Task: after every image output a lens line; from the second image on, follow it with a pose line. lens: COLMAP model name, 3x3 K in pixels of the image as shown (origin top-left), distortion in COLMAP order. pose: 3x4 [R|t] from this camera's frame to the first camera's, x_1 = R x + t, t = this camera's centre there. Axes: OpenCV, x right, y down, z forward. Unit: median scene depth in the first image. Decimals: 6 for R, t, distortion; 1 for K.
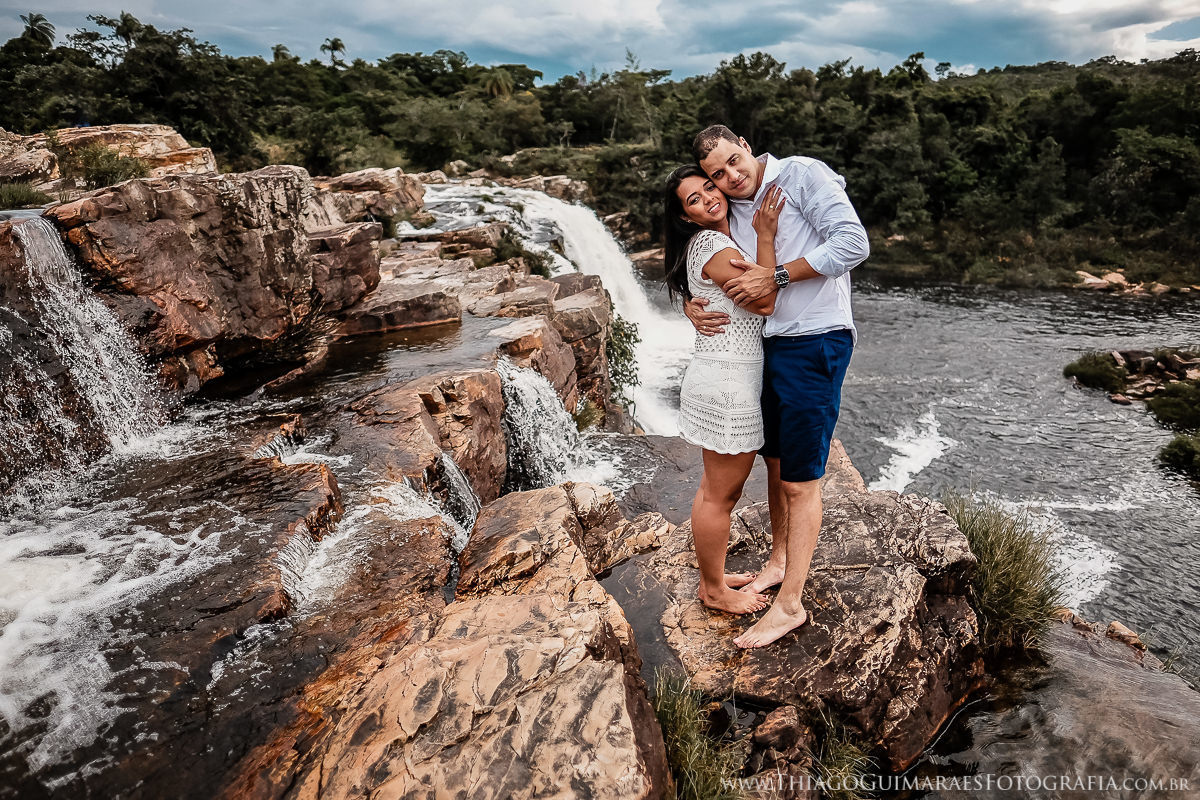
lens RADIAL K [[849.0, 0, 608.8], [0, 849.0, 402.5], [0, 0, 1]] dist [-0.014806, 0.008665]
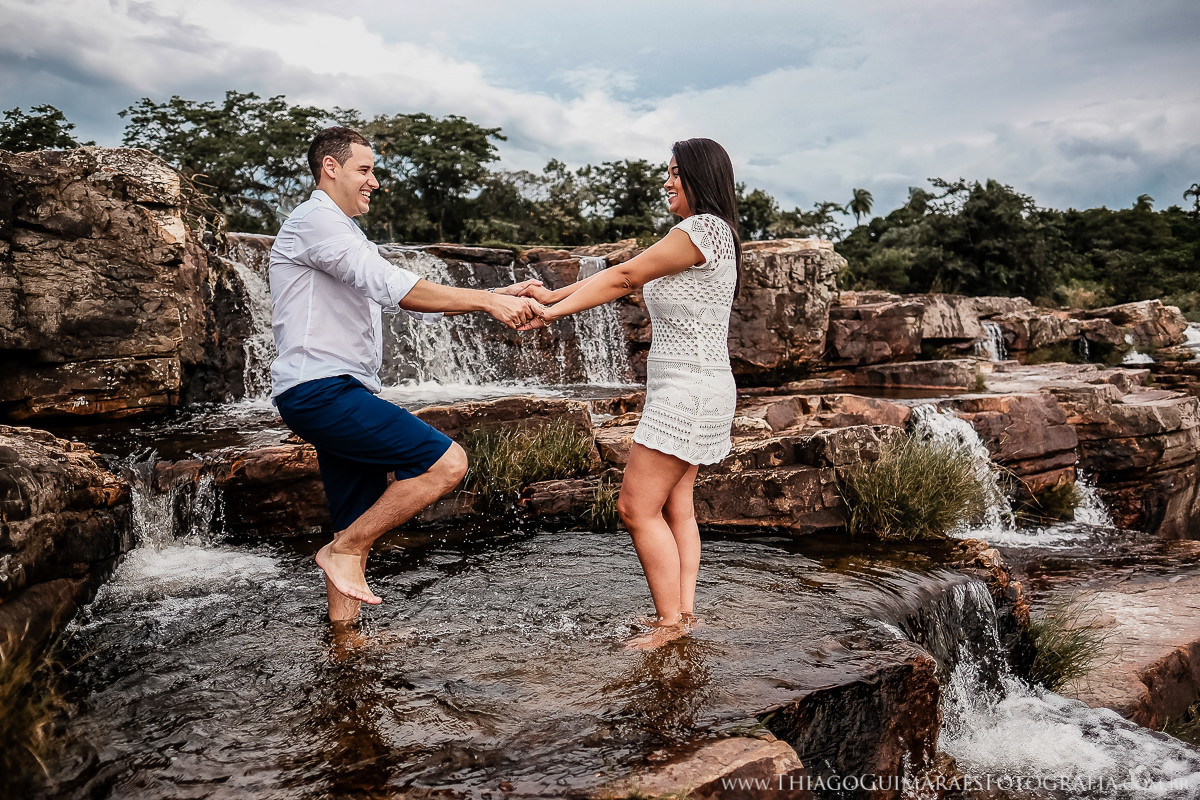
lens RADIAL K [[849.0, 0, 607.0], [0, 849.0, 436.1], [0, 0, 1]] dist [-0.014806, 0.008665]
pose [[0.604667, 0.123959, -0.786773, 0.521249], [-0.231267, 0.972582, -0.024505, 0.122076], [0.762163, 0.196772, 0.616756, -0.024993]]
